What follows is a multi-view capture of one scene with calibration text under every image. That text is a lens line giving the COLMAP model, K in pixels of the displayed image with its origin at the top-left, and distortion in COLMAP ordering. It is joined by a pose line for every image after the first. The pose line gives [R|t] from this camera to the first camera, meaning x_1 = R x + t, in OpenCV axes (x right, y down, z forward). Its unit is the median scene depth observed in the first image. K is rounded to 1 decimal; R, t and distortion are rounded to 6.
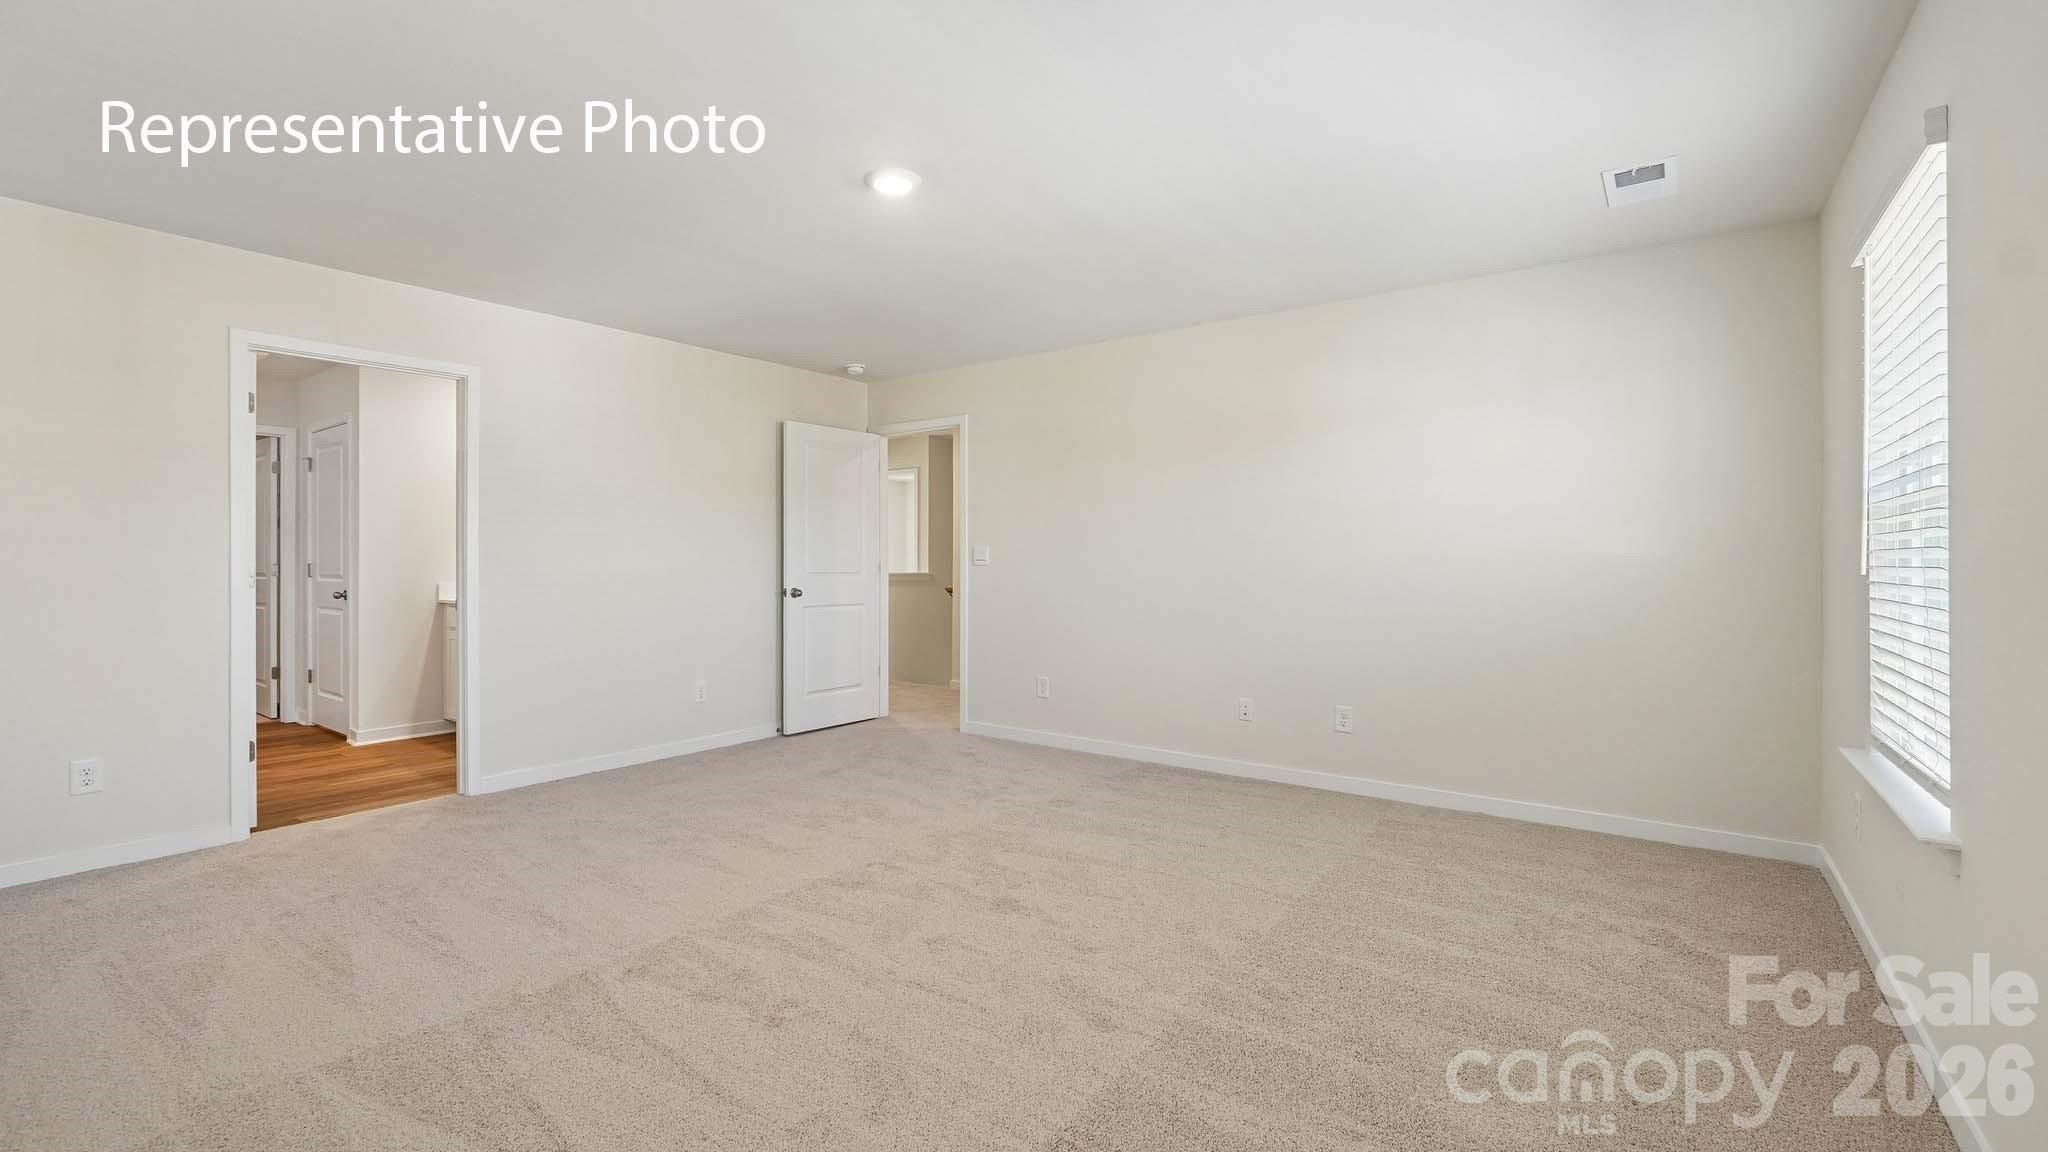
lens RADIAL K [[862.9, 0, 1034.6], [0, 862.9, 577.6], [0, 0, 1]] dist [-0.006651, 0.001637]
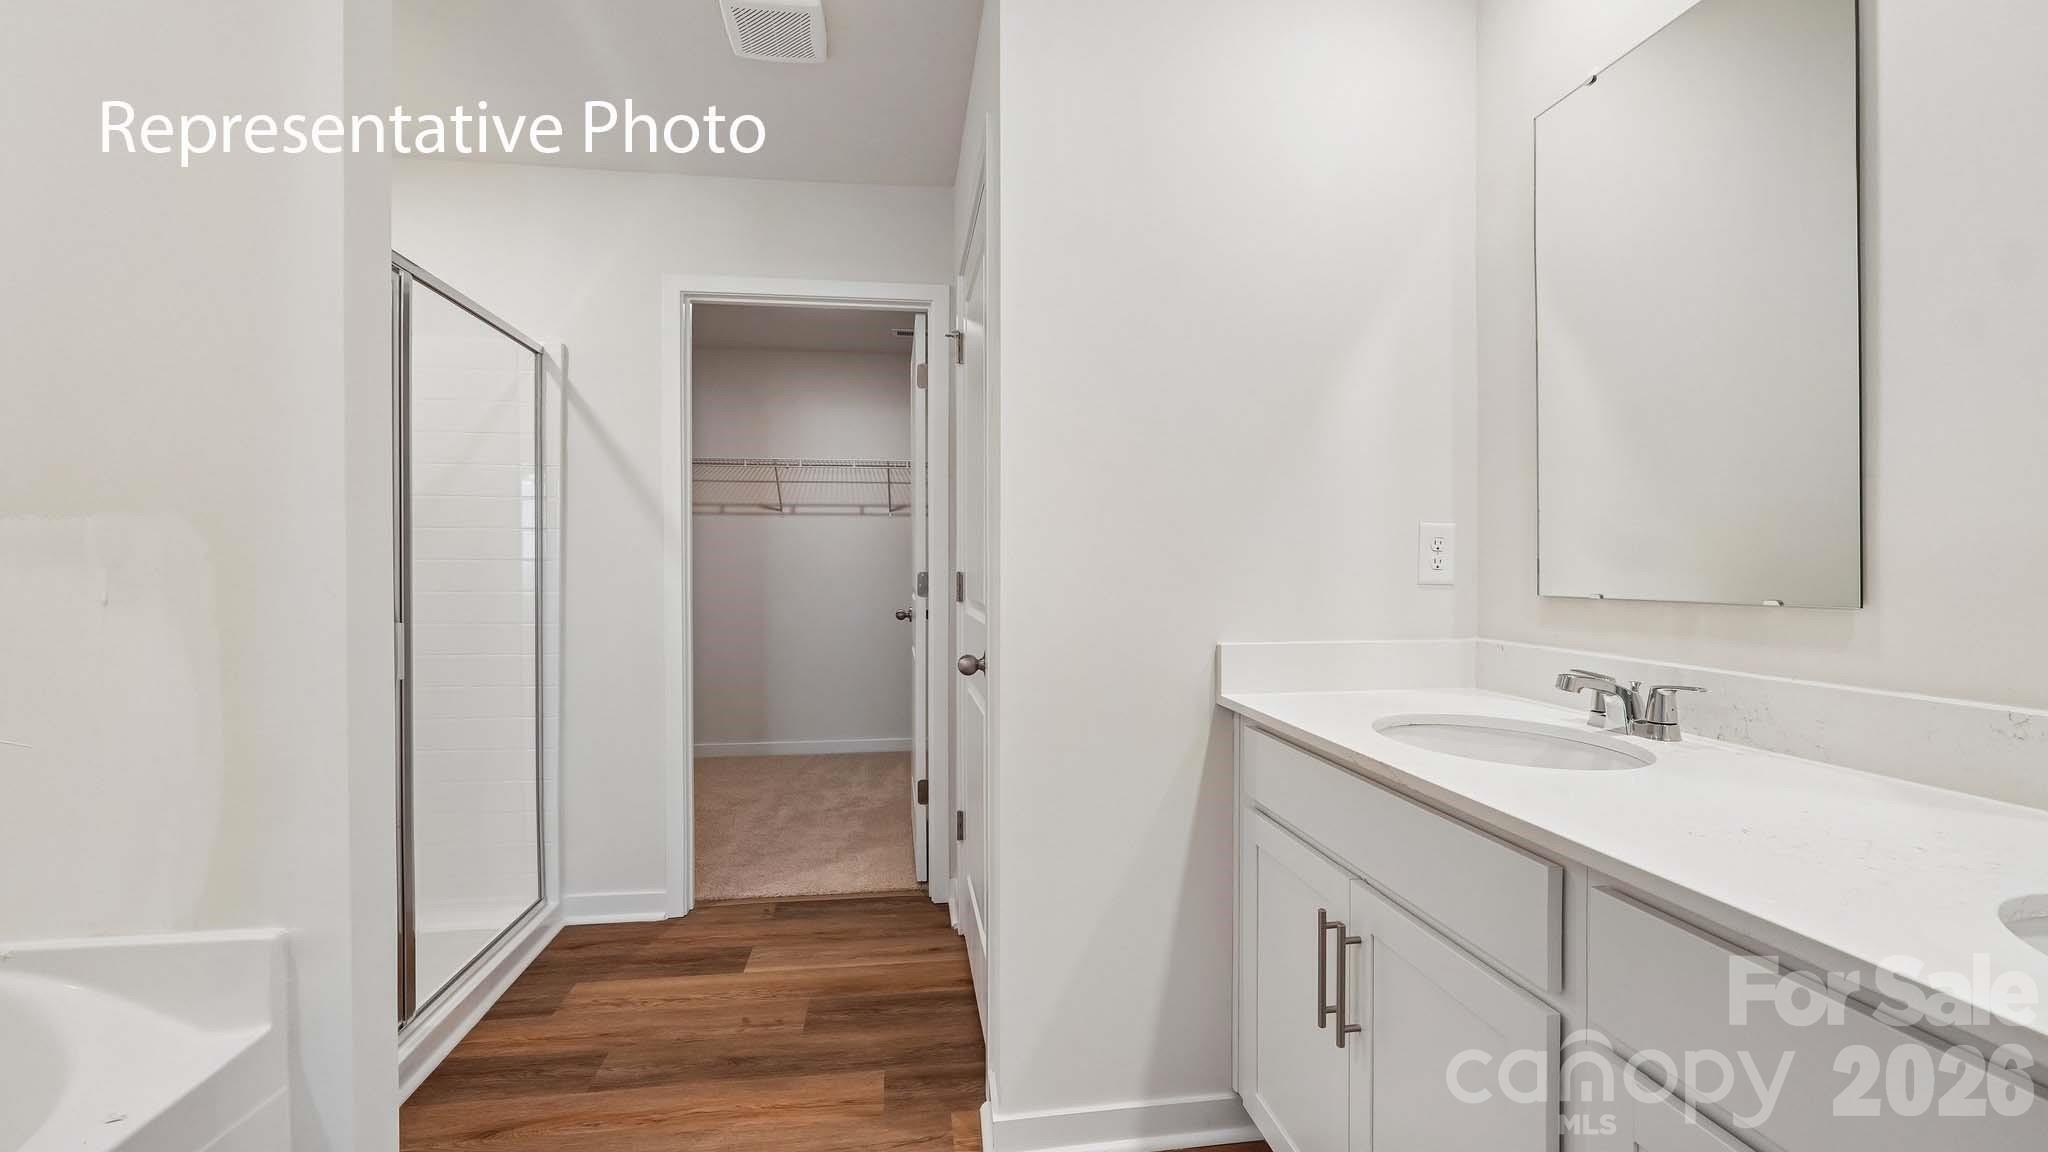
lens RADIAL K [[862.9, 0, 1032.0], [0, 862.9, 585.1], [0, 0, 1]] dist [-0.006651, 0.001637]
pose [[0.705856, 0.001597, -0.708353, -0.498702], [-0.000269, 0.999998, 0.001986, -0.010010], [0.708355, -0.001211, 0.705855, 0.710518]]
